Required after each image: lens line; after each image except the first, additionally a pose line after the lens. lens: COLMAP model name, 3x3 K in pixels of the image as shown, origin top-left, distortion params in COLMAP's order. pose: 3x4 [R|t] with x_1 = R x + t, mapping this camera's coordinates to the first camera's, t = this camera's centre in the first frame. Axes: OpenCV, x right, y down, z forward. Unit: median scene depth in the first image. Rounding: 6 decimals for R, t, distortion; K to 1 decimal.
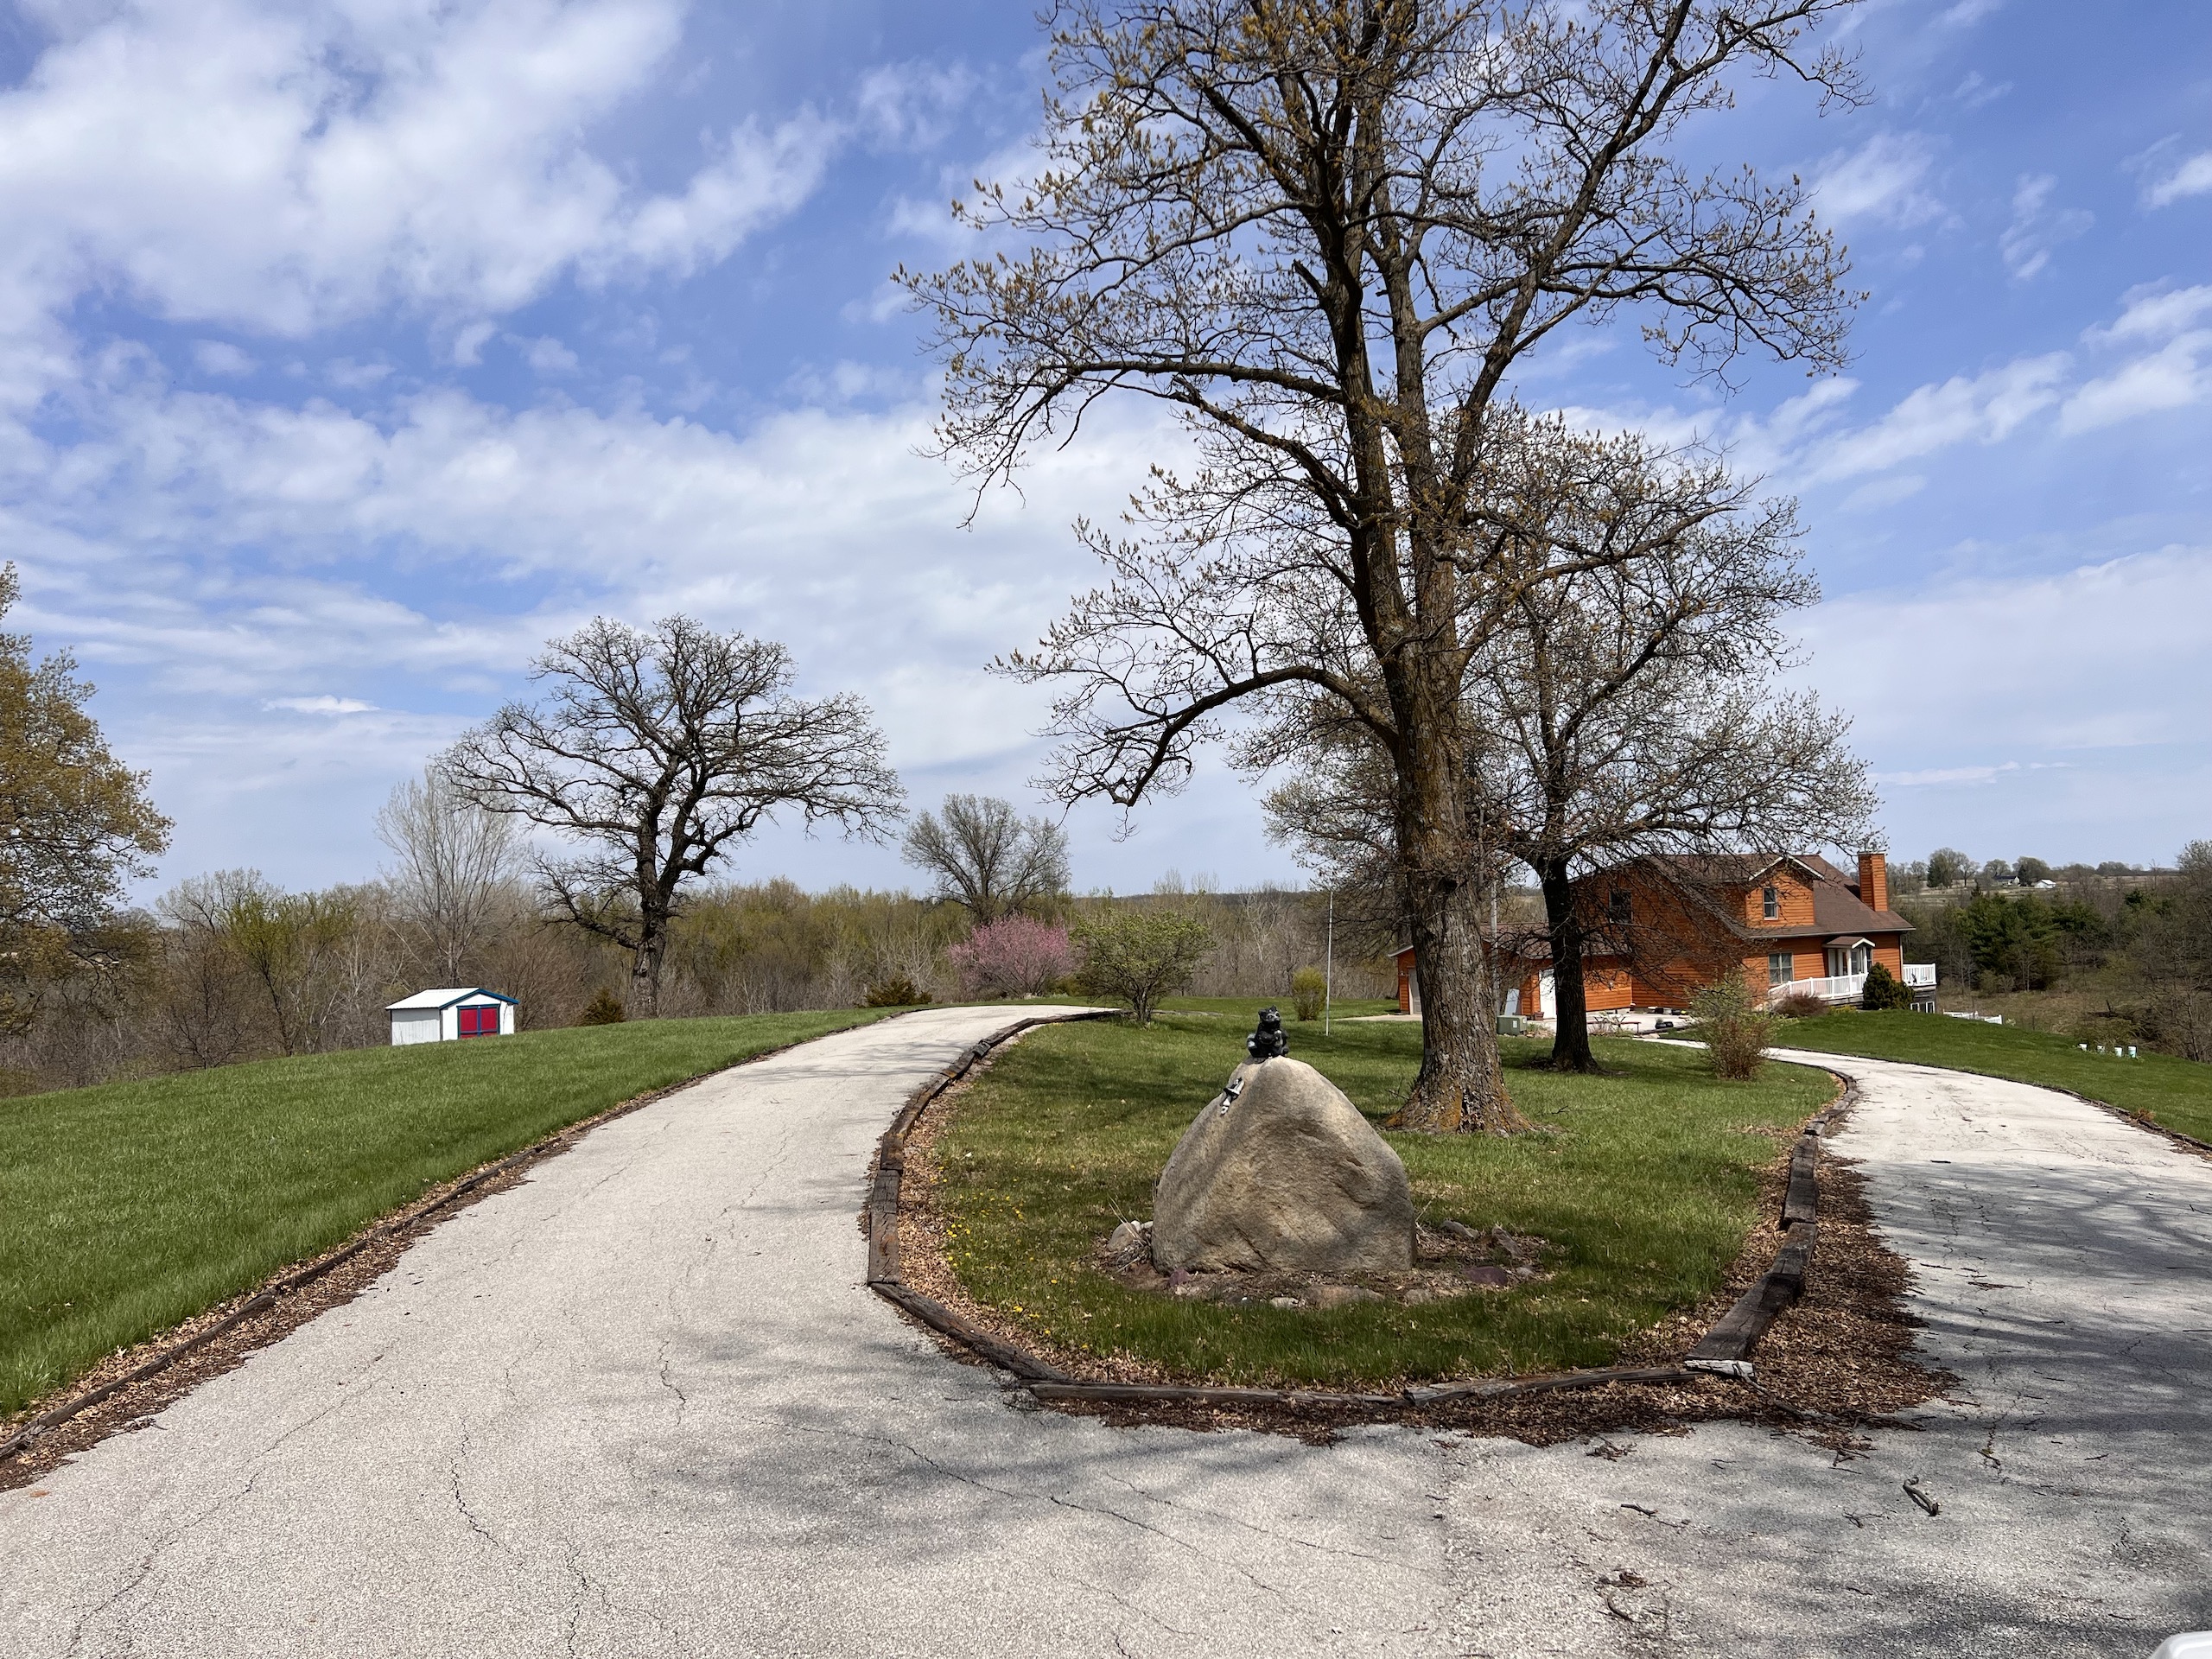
lens RADIAL K [[1664.3, 0, 1086.6], [0, 1664.3, 859.7], [0, 0, 1]] dist [0.069199, -0.068519]
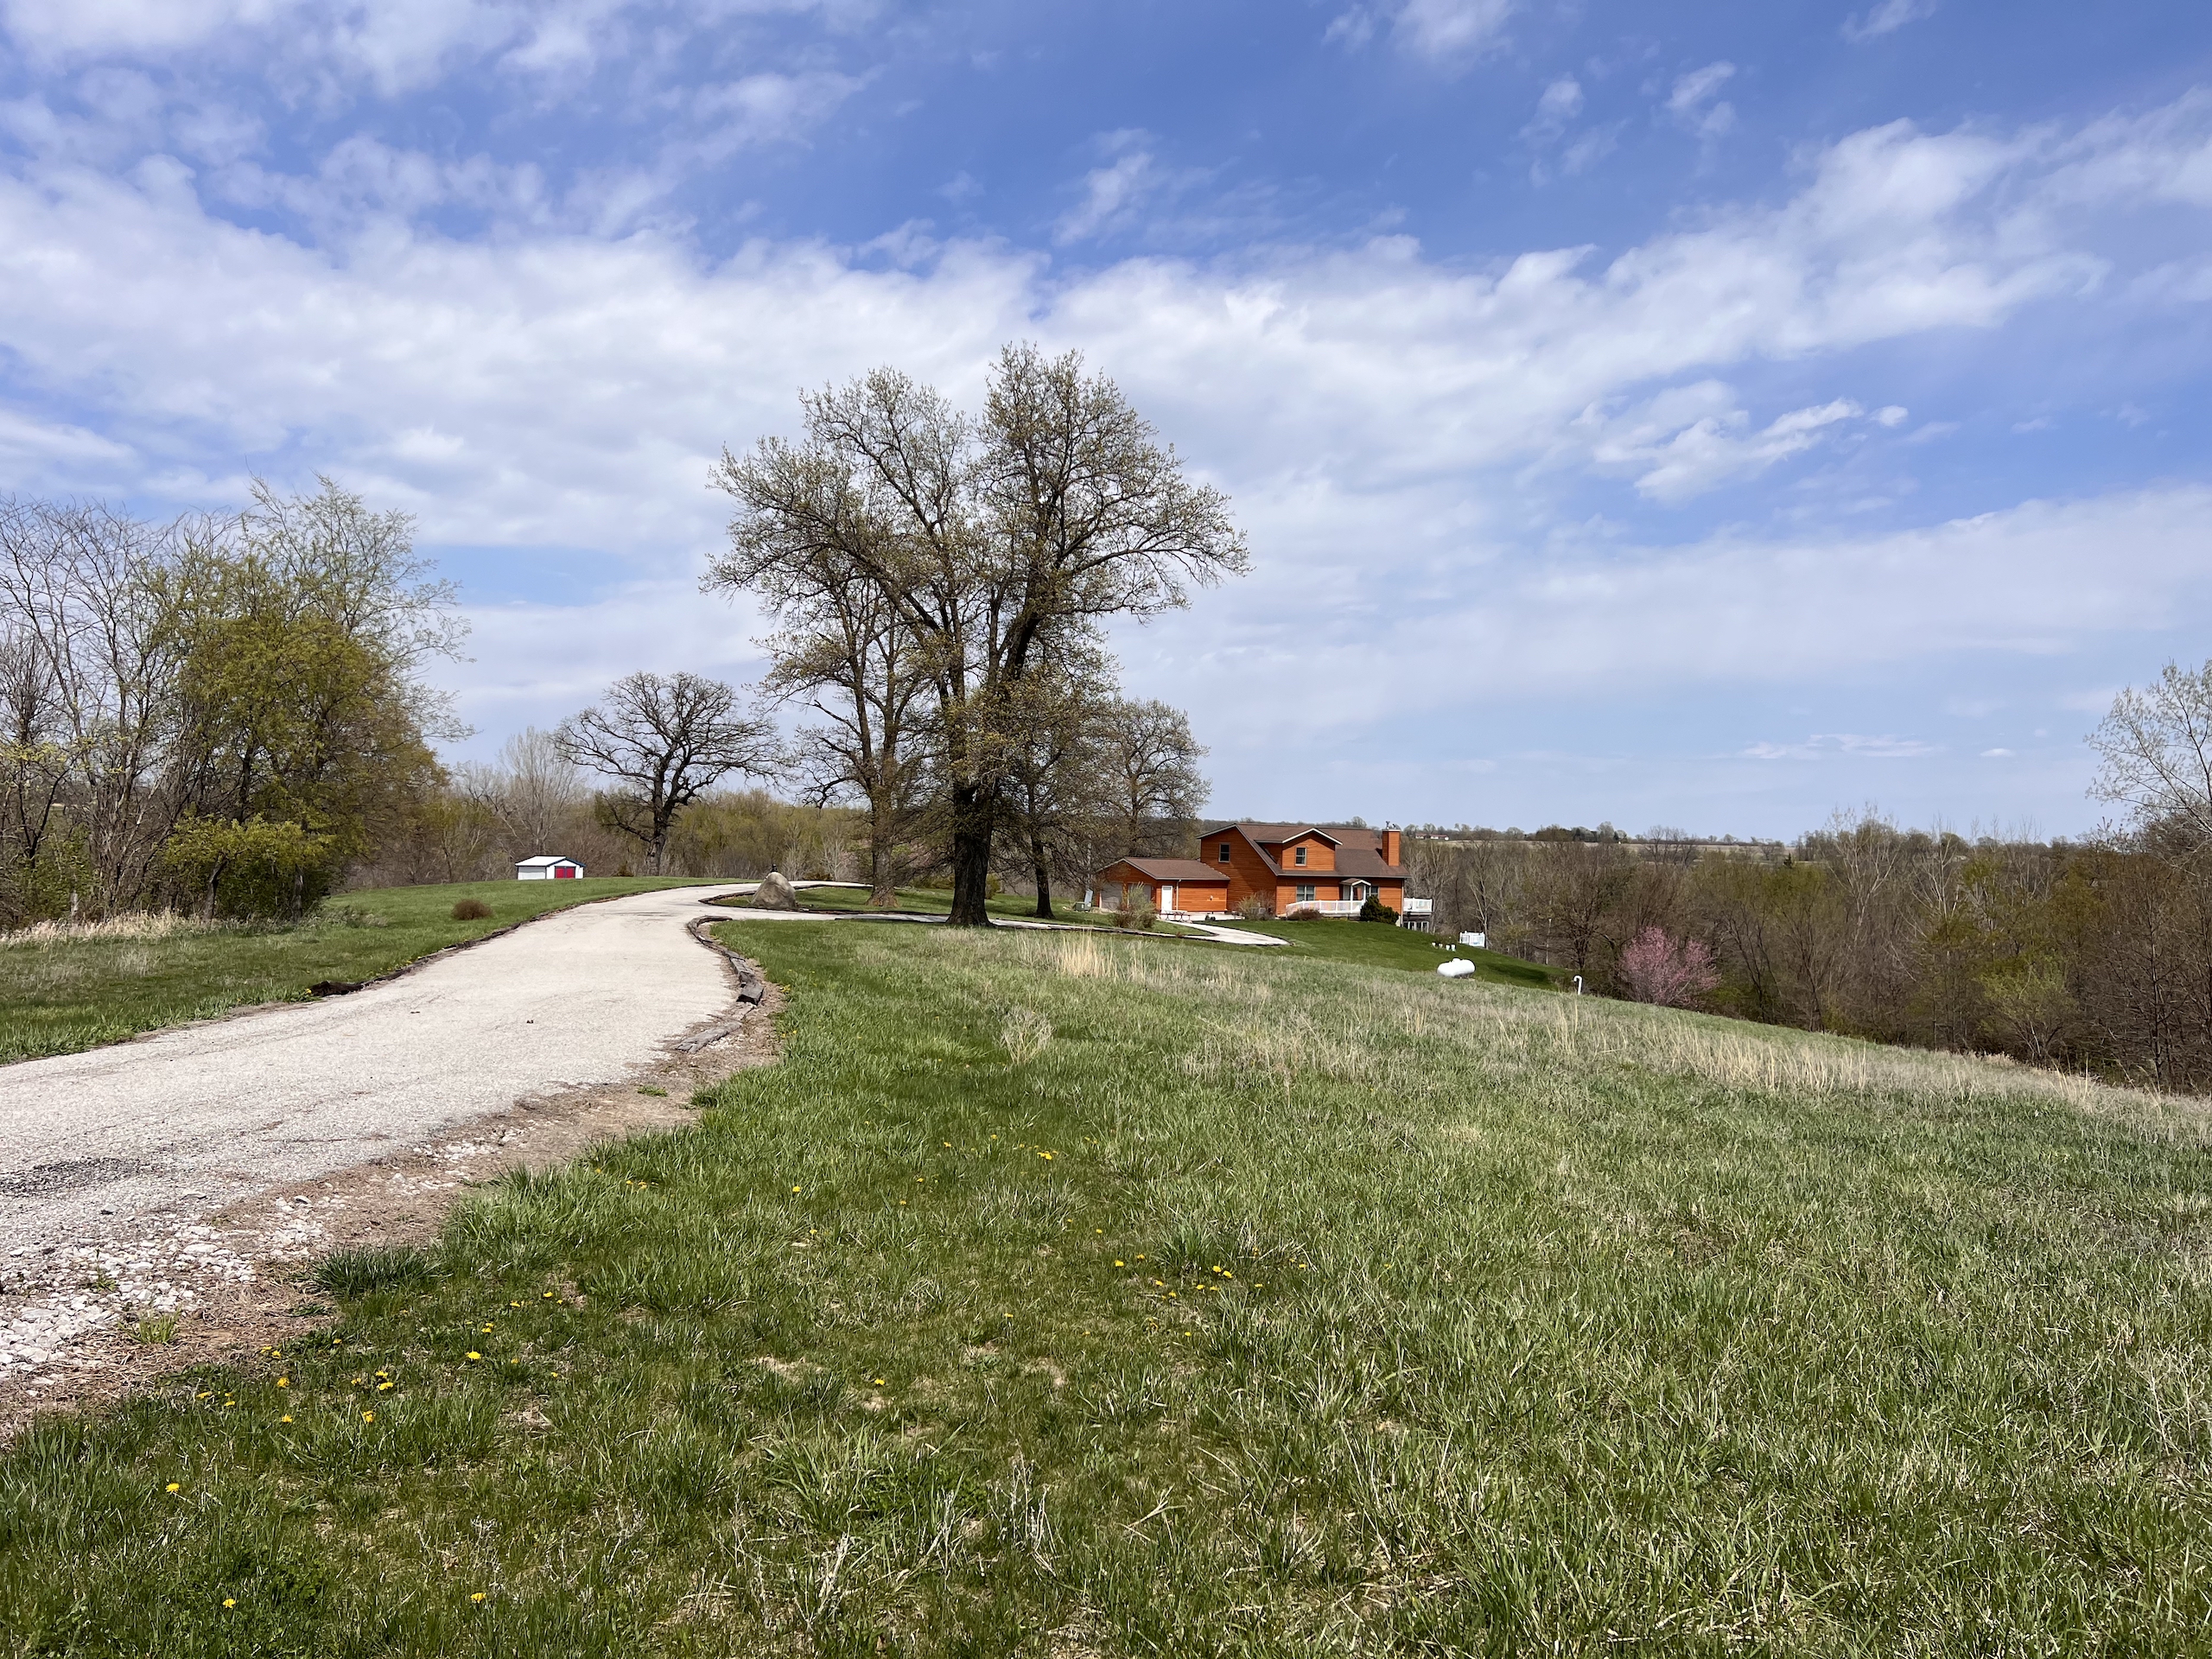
lens RADIAL K [[1664.3, 0, 1107.1], [0, 1664.3, 848.6], [0, 0, 1]] dist [0.069199, -0.068519]
pose [[0.997886, 0.063642, 0.013169, 0.219281], [-0.064153, 0.997017, 0.042917, -0.052472], [-0.010399, -0.043671, 0.998992, -0.880757]]
